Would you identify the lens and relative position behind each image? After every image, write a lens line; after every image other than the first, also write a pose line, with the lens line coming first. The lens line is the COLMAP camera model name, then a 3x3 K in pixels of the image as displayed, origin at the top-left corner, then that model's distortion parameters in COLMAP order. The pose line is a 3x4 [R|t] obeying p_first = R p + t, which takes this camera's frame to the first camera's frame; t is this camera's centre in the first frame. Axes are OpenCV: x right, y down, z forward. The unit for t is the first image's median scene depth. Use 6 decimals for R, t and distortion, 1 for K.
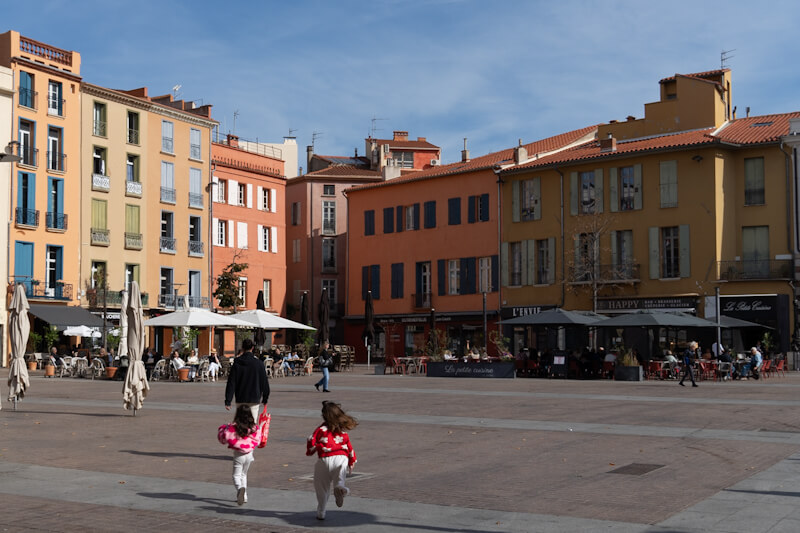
lens RADIAL K [[1203.6, 0, 399.1], [0, 1203.6, 267.3], [0, 0, 1]] dist [0.082351, 0.000000]
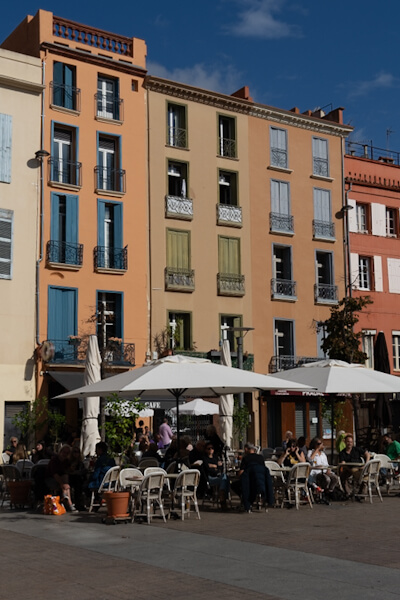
lens RADIAL K [[902.7, 0, 198.4], [0, 902.7, 299.5], [0, 0, 1]] dist [0.082351, 0.000000]
pose [[0.905810, -0.074309, -0.417117, -0.007897], [0.047177, 0.996067, -0.074999, 0.028775], [0.421049, 0.048256, 0.905753, 0.504598]]
